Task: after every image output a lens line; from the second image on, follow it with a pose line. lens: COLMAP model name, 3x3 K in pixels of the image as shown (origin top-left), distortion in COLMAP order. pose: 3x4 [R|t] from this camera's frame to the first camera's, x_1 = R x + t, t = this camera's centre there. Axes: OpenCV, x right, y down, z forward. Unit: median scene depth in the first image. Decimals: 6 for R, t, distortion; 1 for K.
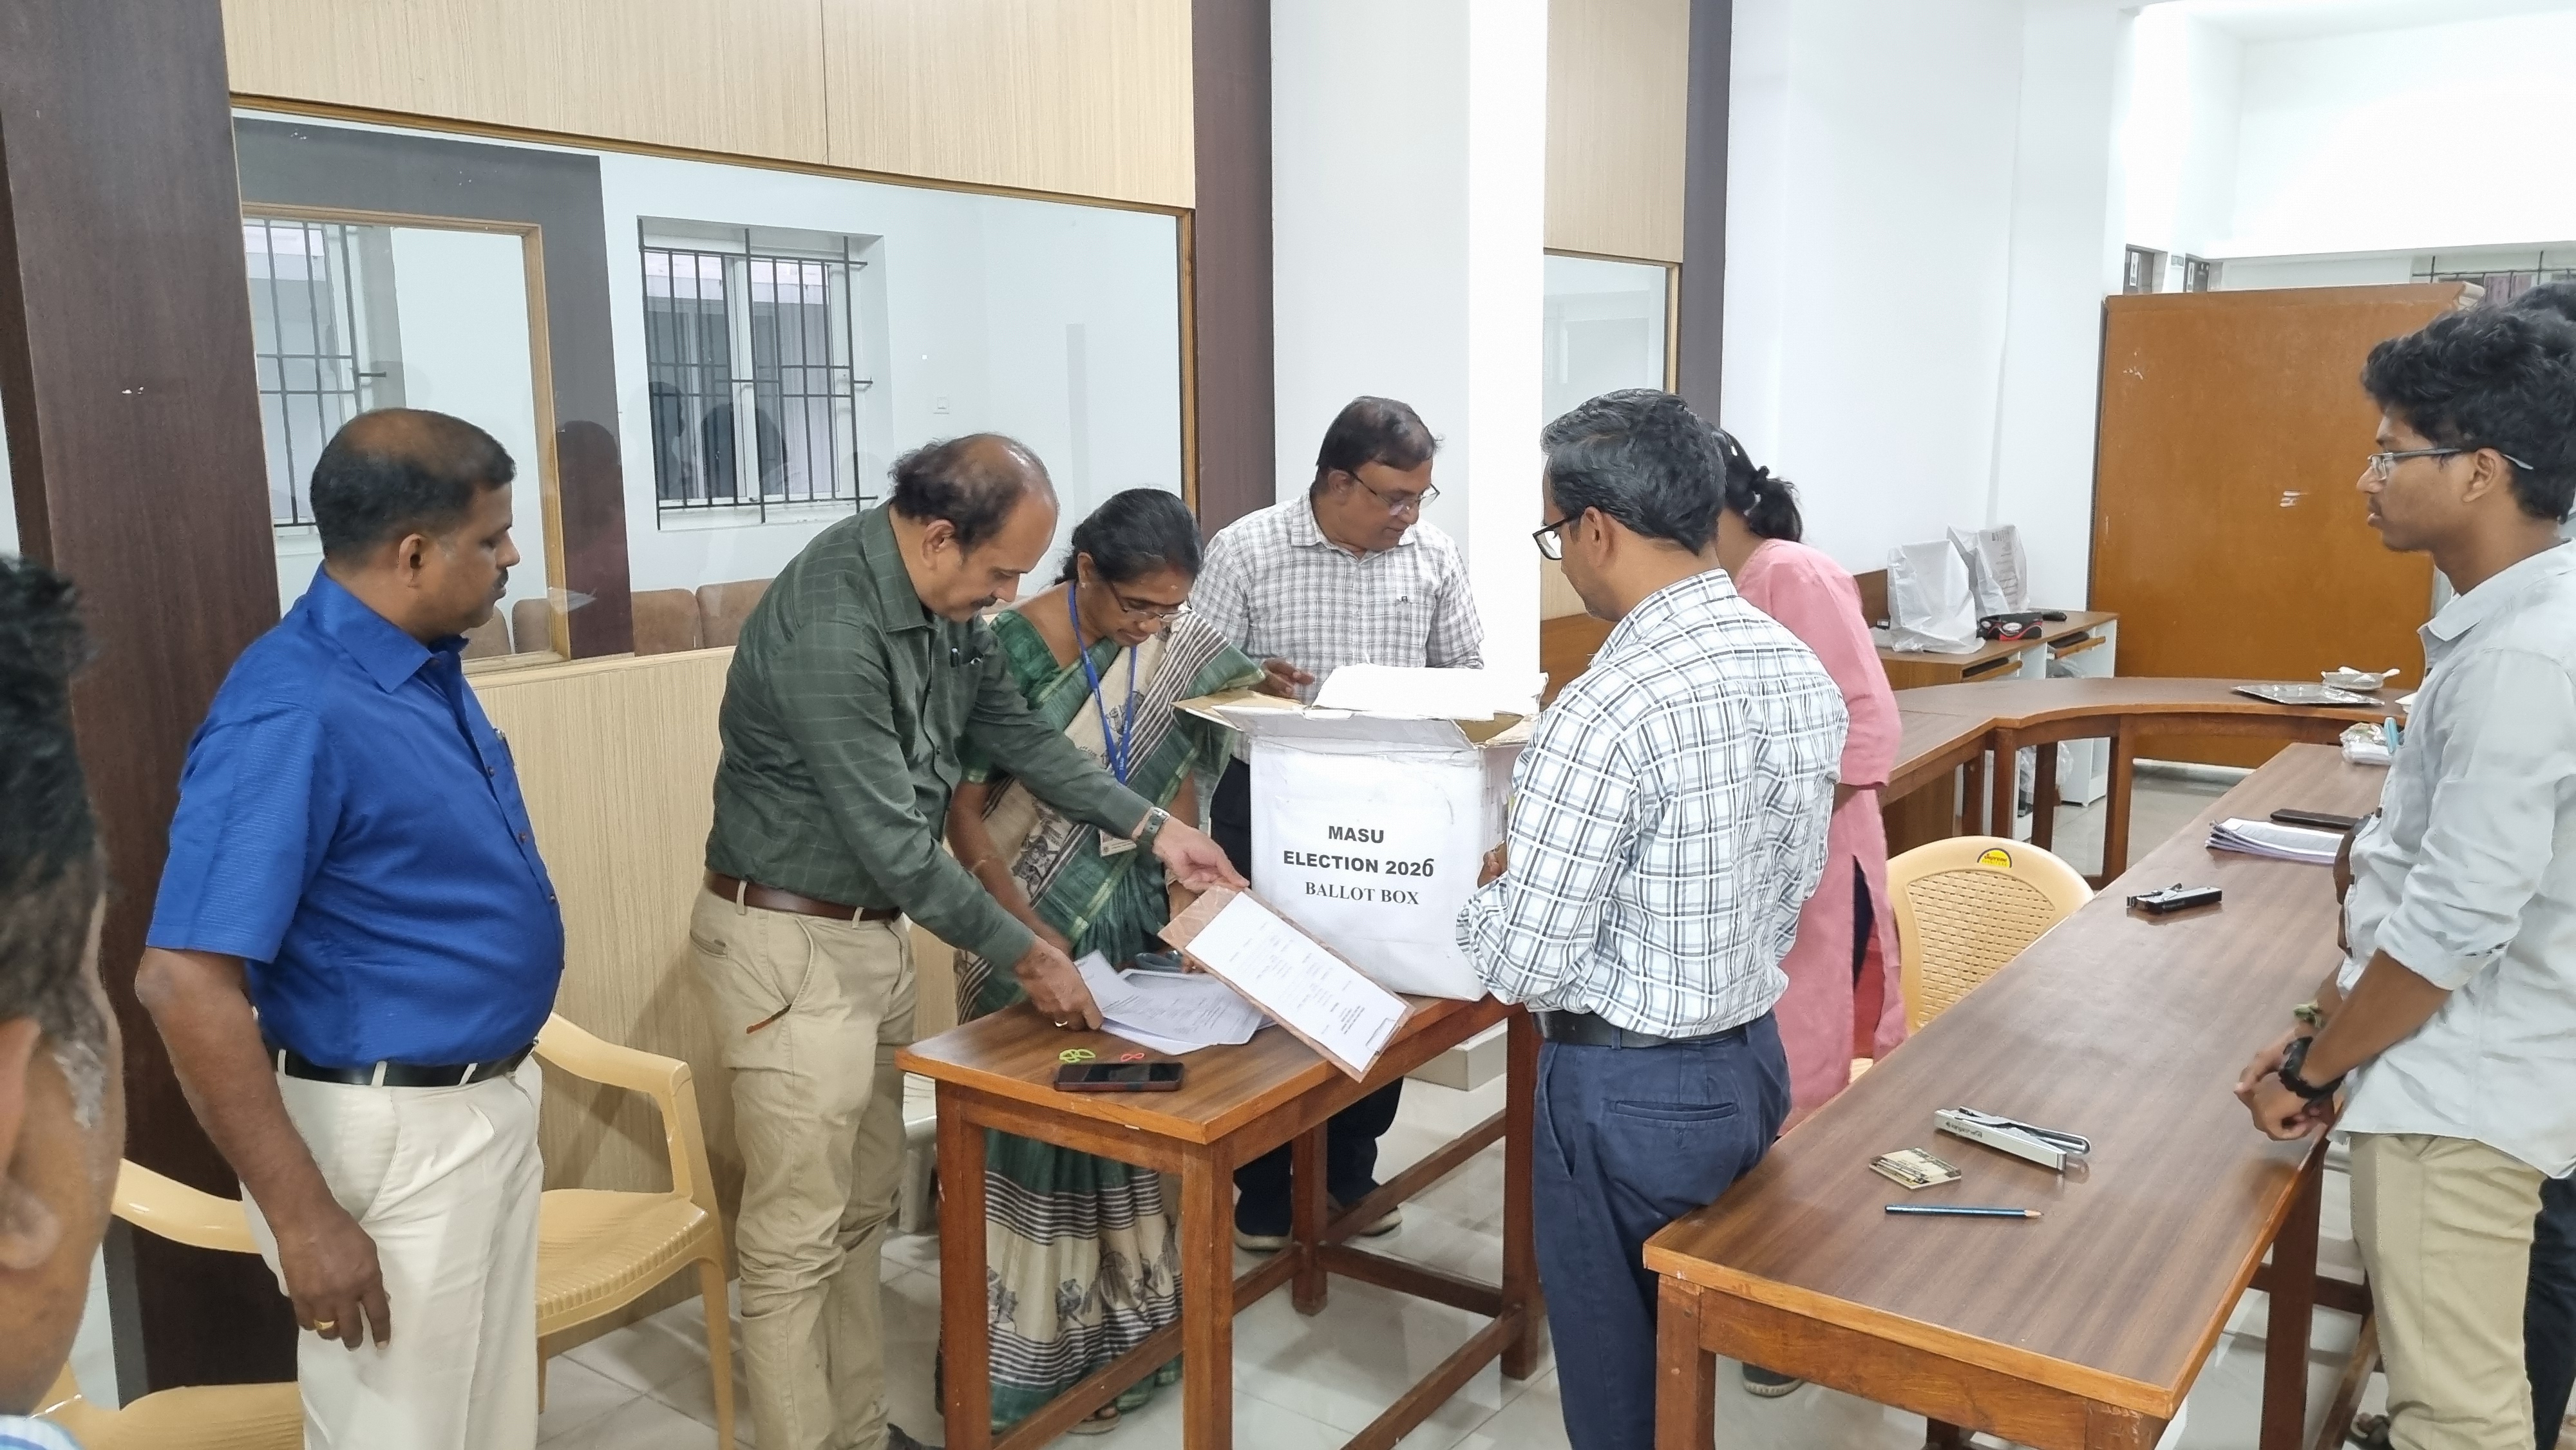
lens RADIAL K [[1959.1, 0, 1290.3], [0, 1959.1, 693.2], [0, 0, 1]] dist [0.039373, -0.002390]
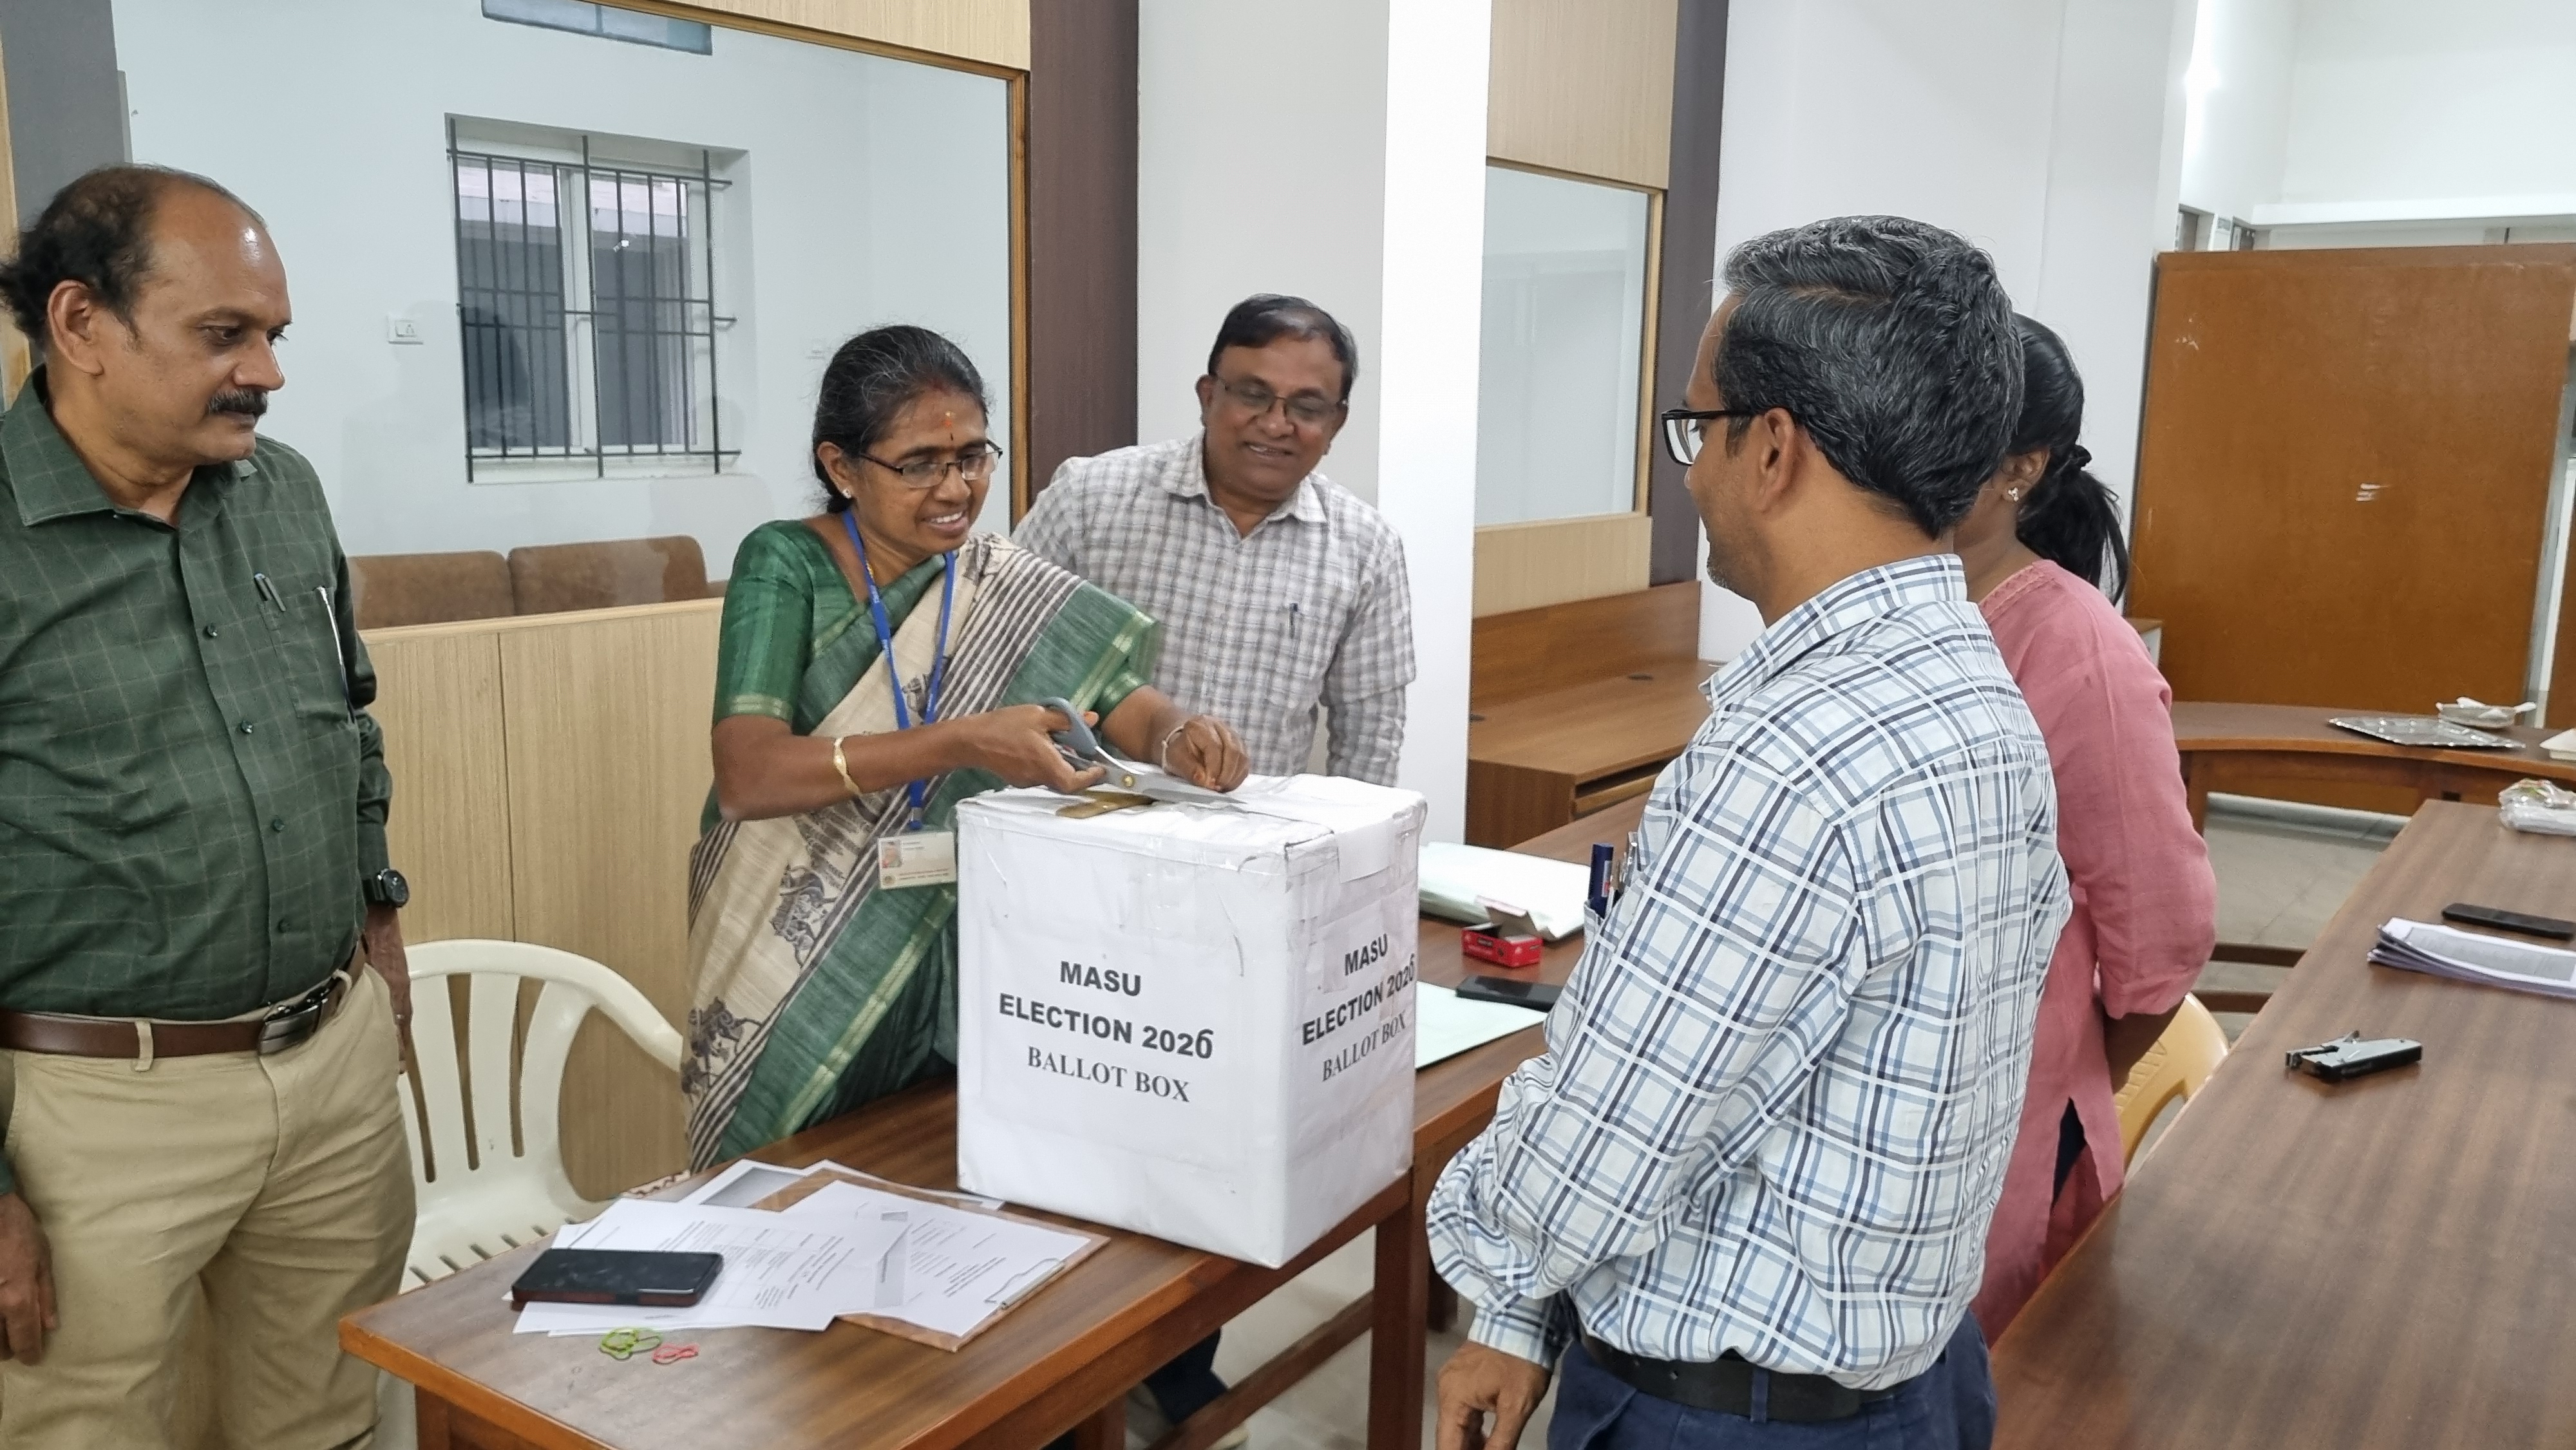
lens RADIAL K [[1947.0, 0, 1259.1], [0, 1947.0, 696.6], [0, 0, 1]] dist [0.023508, -0.003881]
pose [[0.999675, 0.024891, -0.005529, 0.041404], [-0.024813, 0.999597, 0.013820, -0.012654], [0.005870, -0.013678, 0.999889, 0.192296]]
